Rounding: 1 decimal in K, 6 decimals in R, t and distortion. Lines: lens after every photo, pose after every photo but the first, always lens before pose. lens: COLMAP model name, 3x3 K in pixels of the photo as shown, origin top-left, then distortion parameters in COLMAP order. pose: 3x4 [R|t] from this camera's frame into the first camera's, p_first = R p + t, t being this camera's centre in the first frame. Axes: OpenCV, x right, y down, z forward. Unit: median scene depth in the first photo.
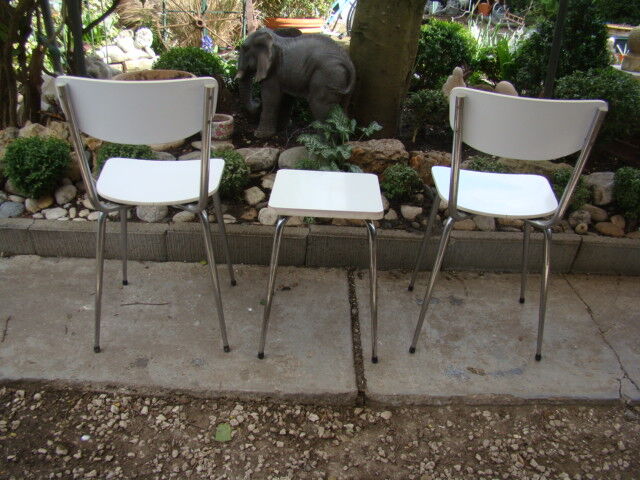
lens RADIAL K [[601.5, 0, 320.0], [0, 601.5, 240.0], [0, 0, 1]] dist [-0.173323, 0.115226]
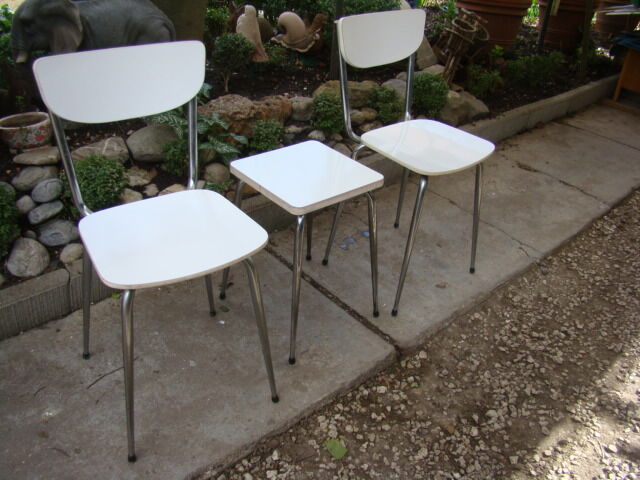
lens RADIAL K [[601.5, 0, 320.0], [0, 601.5, 240.0], [0, 0, 1]] dist [-0.173323, 0.115226]
pose [[0.748866, -0.352876, 0.560962, -0.562816], [0.262518, 0.935162, 0.237815, -0.209719], [-0.608510, -0.030828, 0.792947, 0.249901]]
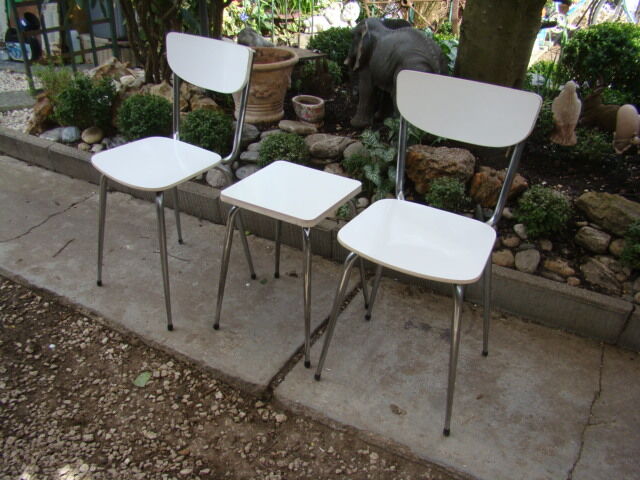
lens RADIAL K [[601.5, 0, 320.0], [0, 601.5, 240.0], [0, 0, 1]] dist [-0.173323, 0.115226]
pose [[0.872947, 0.230033, -0.430172, 0.529783], [-0.209757, 0.973154, 0.094730, -0.109042], [0.440414, 0.007538, 0.897763, 0.116307]]
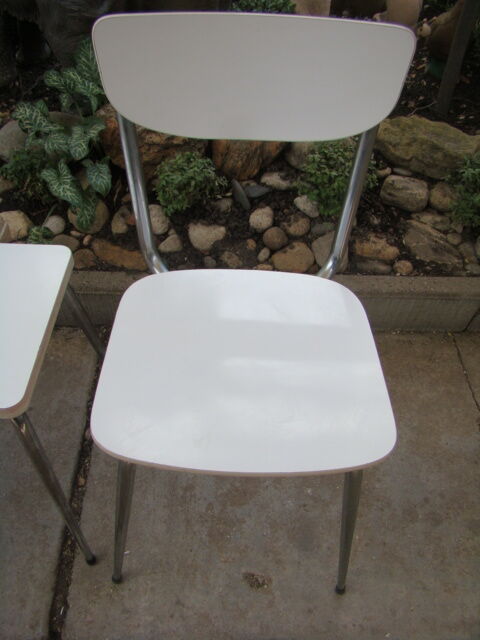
lens RADIAL K [[601.5, 0, 237.1], [0, 601.5, 320.1], [0, 0, 1]] dist [-0.173323, 0.115226]
pose [[0.999762, -0.002624, -0.021672, 0.274434], [0.010541, 0.927371, 0.373996, -0.268676], [0.019117, -0.374135, 0.927177, 0.581502]]
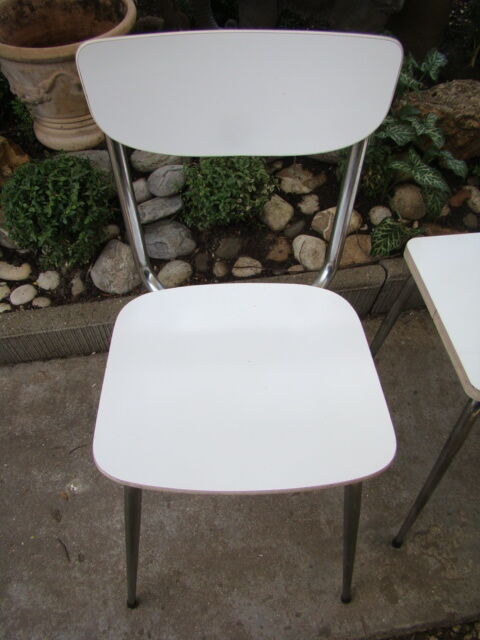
lens RADIAL K [[601.5, 0, 237.1], [0, 601.5, 320.1], [0, 0, 1]] dist [-0.173323, 0.115226]
pose [[0.985382, -0.155250, 0.070145, -0.295013], [0.113741, 0.906067, 0.407561, -0.320824], [-0.126830, -0.393625, 0.910480, 0.582909]]
